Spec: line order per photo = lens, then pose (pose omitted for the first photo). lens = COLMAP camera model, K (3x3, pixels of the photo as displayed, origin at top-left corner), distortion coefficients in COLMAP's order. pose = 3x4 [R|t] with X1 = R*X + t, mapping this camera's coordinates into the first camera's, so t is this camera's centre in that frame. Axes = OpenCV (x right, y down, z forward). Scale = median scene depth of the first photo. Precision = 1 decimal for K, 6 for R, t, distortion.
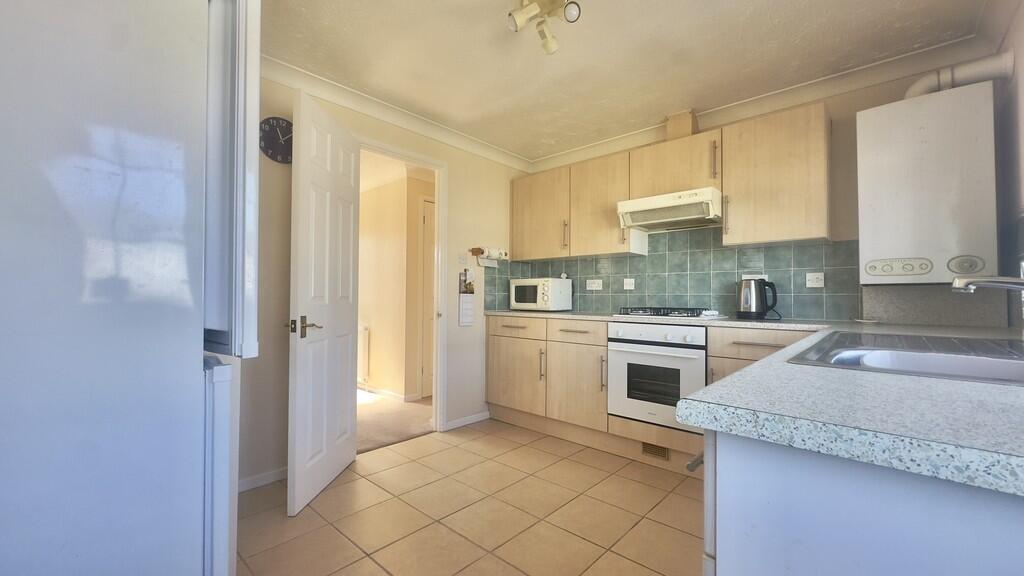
lens RADIAL K [[408.3, 0, 509.8], [0, 408.3, 290.6], [0, 0, 1]] dist [-0.004013, 0.001527]
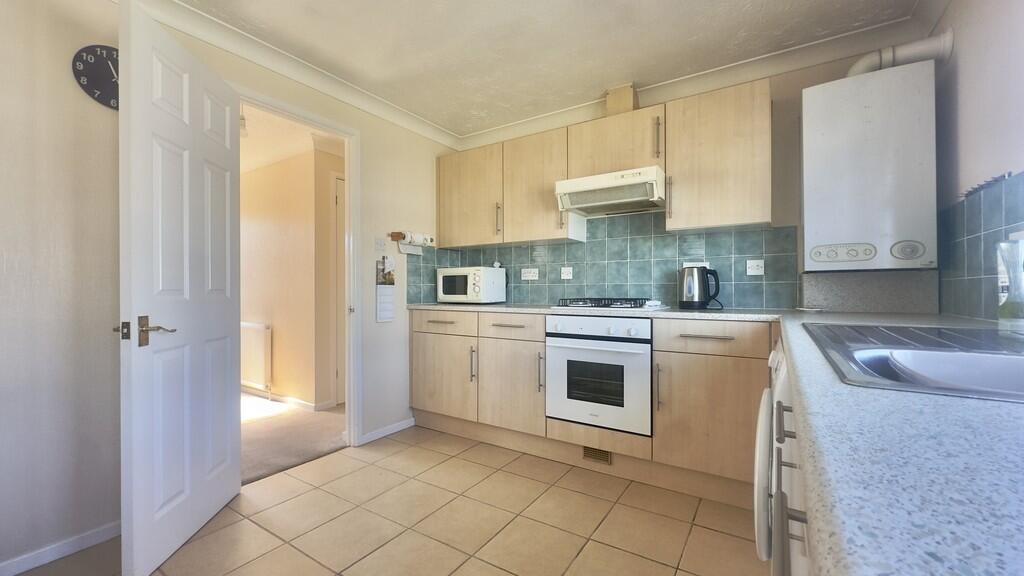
lens RADIAL K [[408.3, 0, 510.8], [0, 408.3, 289.7], [0, 0, 1]] dist [-0.004013, 0.001527]
pose [[0.986655, -0.009624, 0.162543, 0.019431], [0.006702, 0.999806, 0.018514, 0.004335], [-0.162690, -0.017178, 0.986528, 0.129193]]
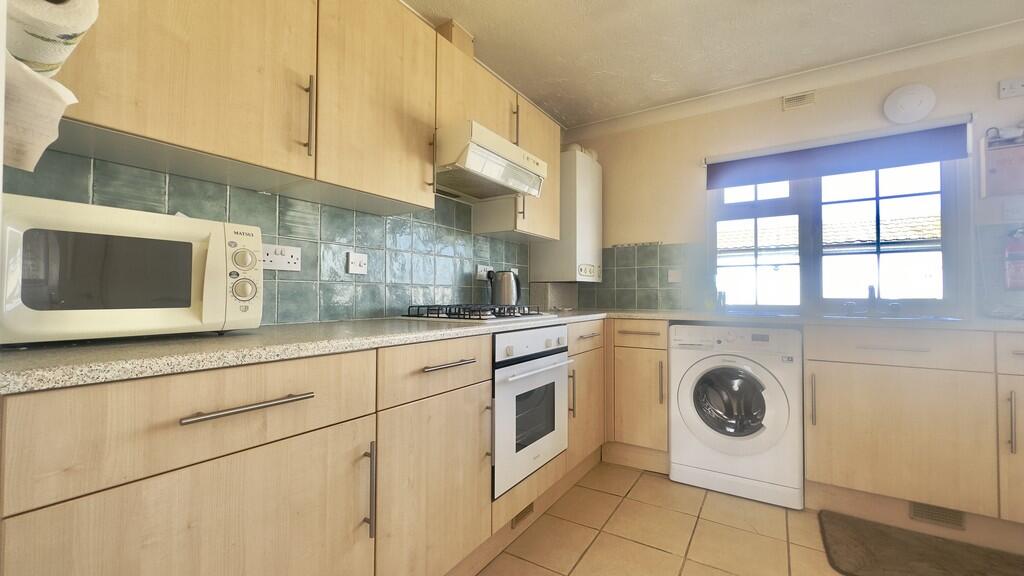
lens RADIAL K [[408.3, 0, 510.5], [0, 408.3, 288.0], [0, 0, 1]] dist [-0.004013, 0.001527]
pose [[-0.161674, 0.007963, 0.986812, -0.308795], [-0.022737, 0.999672, -0.011792, 0.020683], [-0.986582, -0.024343, -0.161440, 1.074408]]
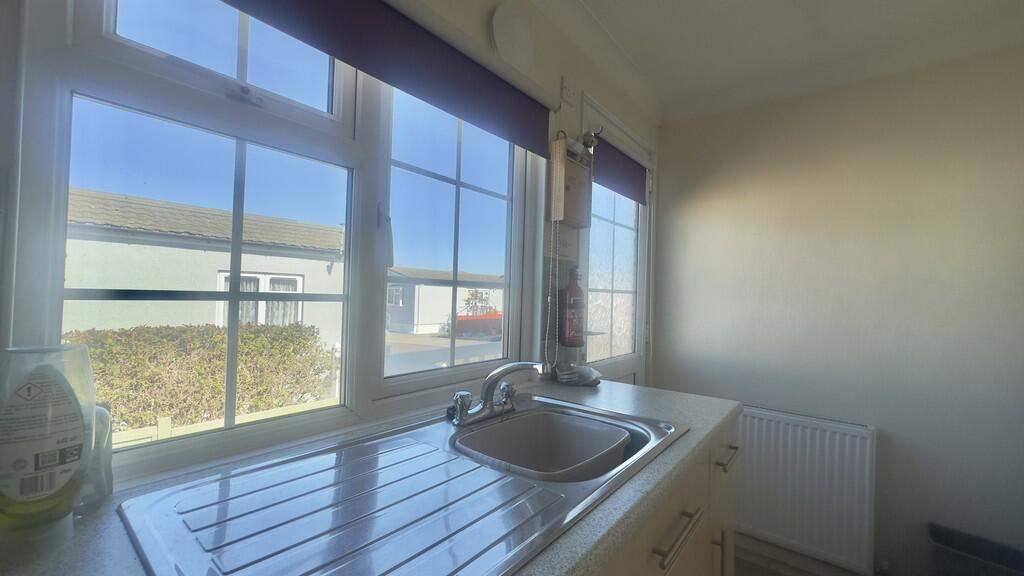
lens RADIAL K [[408.3, 0, 512.9], [0, 408.3, 281.4], [0, 0, 1]] dist [-0.004013, 0.001527]
pose [[-0.997694, -0.037803, -0.056366, 0.370548], [-0.034462, 0.997656, -0.059114, -0.052902], [0.058469, -0.057035, -0.996659, 0.654911]]
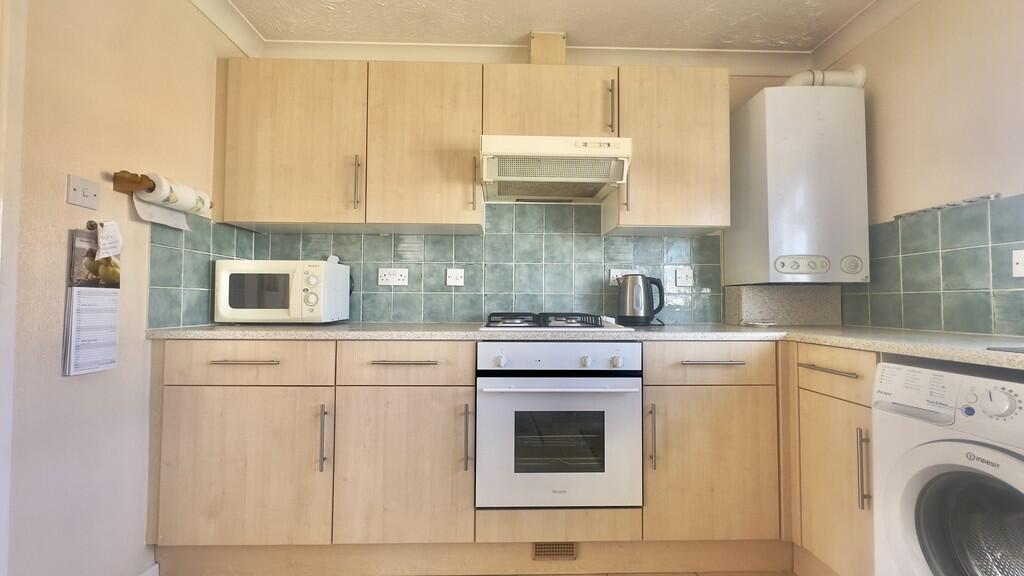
lens RADIAL K [[408.3, 0, 509.9], [0, 408.3, 288.1], [0, 0, 1]] dist [-0.004013, 0.001527]
pose [[0.717380, 0.018161, 0.696445, -0.115981], [-0.011334, 0.999832, -0.014397, 0.011661], [-0.696589, 0.002434, 0.717466, 0.573405]]
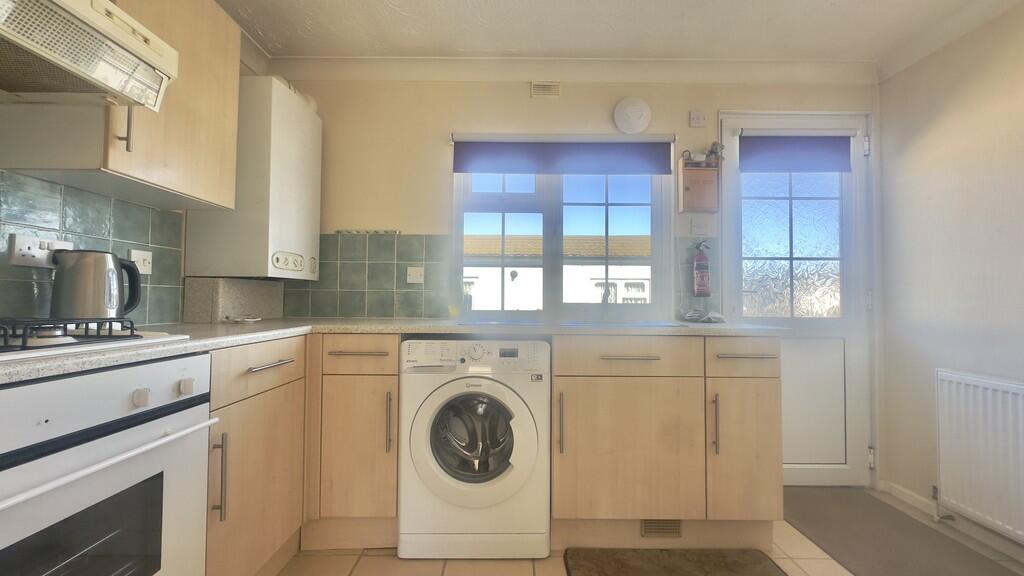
lens RADIAL K [[408.3, 0, 512.6], [0, 408.3, 287.9], [0, 0, 1]] dist [-0.004013, 0.001527]
pose [[-0.678137, 0.008324, 0.734888, -0.090846], [-0.026912, 0.998984, -0.036149, 0.018938], [-0.734443, -0.044291, -0.677224, 0.907129]]
